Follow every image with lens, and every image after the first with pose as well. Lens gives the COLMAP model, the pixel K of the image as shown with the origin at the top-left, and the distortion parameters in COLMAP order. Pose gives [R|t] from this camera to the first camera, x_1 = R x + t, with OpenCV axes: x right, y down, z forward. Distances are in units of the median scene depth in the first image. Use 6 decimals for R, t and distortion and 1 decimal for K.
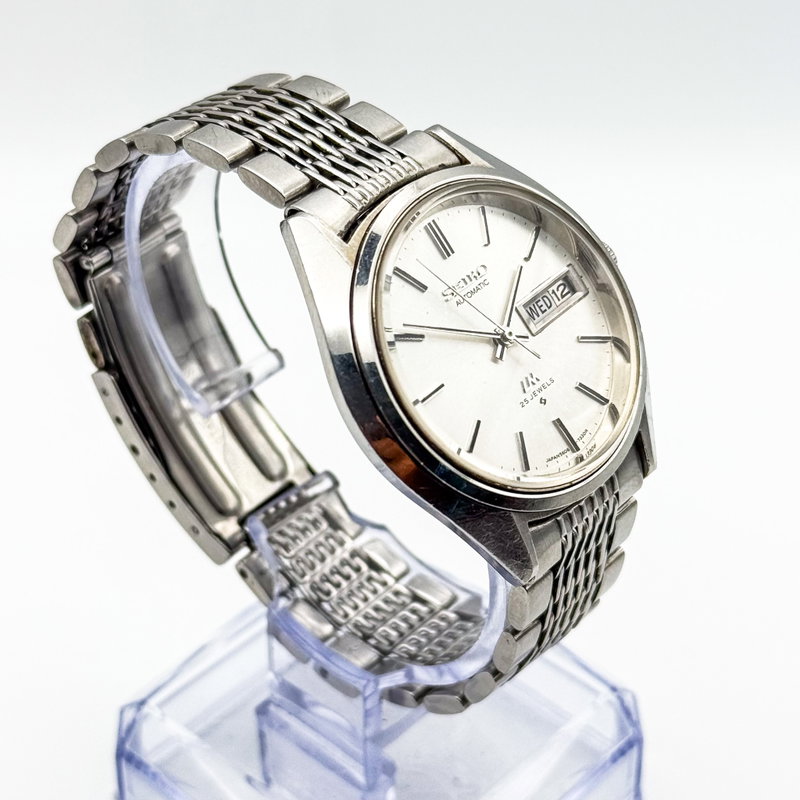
lens RADIAL K [[2042.1, 0, 400.0], [0, 2042.1, 400.0], [0, 0, 1]] dist [0.084946, 0.149991]
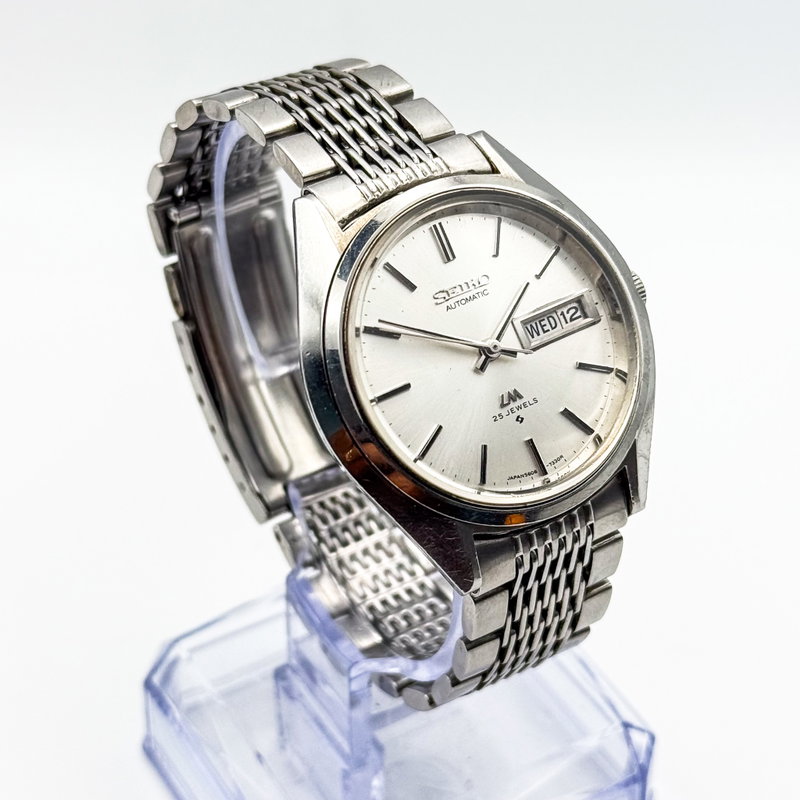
lens RADIAL K [[2042.1, 0, 400.0], [0, 2042.1, 400.0], [0, 0, 1]] dist [0.084946, 0.149991]
pose [[0.956347, 0.175937, -0.233338, 0.236044], [-0.174003, 0.984318, 0.029014, -0.026385], [0.234783, 0.012854, 0.971963, 0.015457]]
